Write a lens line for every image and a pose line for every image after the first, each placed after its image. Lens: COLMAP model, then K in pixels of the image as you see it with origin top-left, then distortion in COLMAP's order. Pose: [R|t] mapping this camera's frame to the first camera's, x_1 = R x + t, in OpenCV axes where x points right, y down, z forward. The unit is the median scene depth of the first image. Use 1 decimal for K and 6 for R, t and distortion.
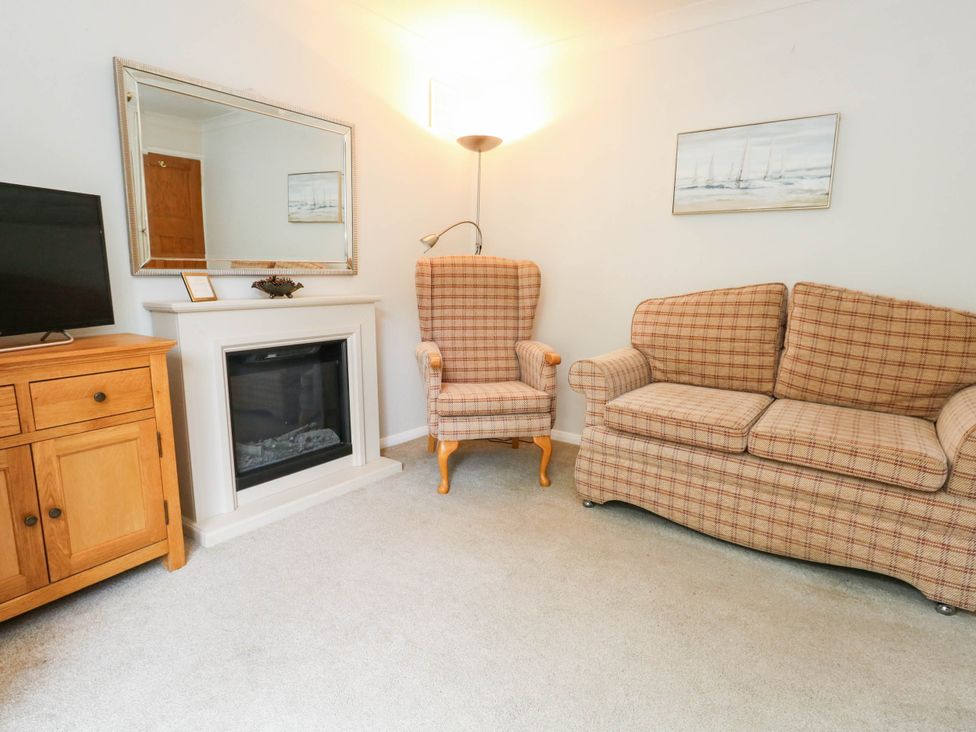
lens RADIAL K [[523.1, 0, 492.4], [0, 523.1, 362.5], [0, 0, 1]] dist [-0.023217, 0.001795]
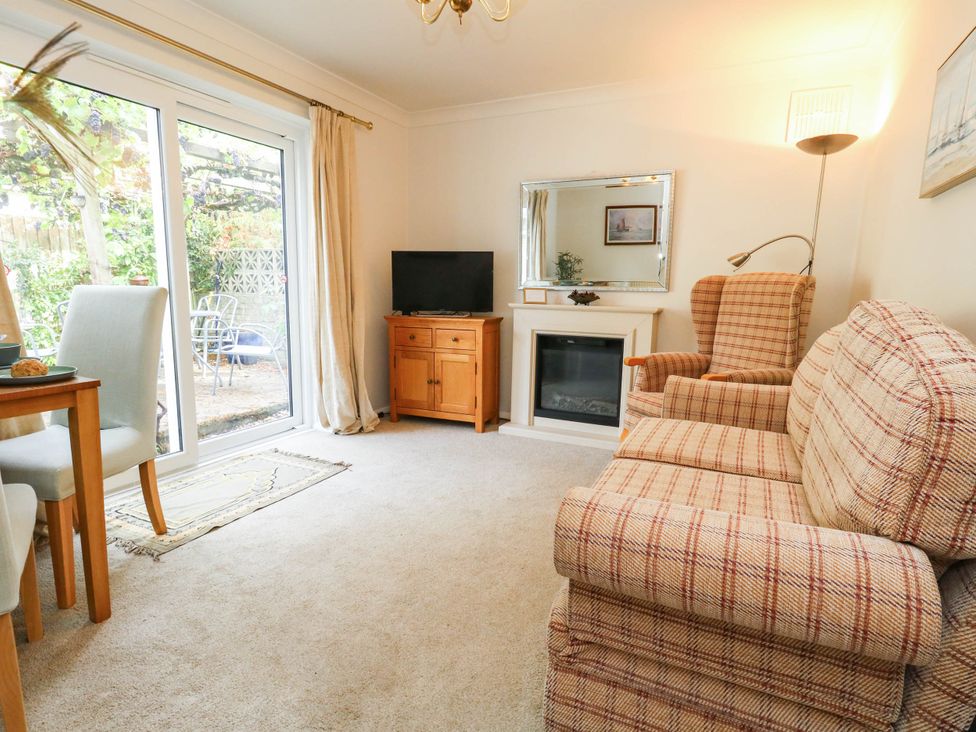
lens RADIAL K [[523.1, 0, 493.5], [0, 523.1, 365.1], [0, 0, 1]] dist [-0.023217, 0.001795]
pose [[0.184576, 0.135966, -0.973368, 1.062352], [-0.180526, 0.978224, 0.102412, -0.062651], [0.966096, 0.156815, 0.205102, 0.468672]]
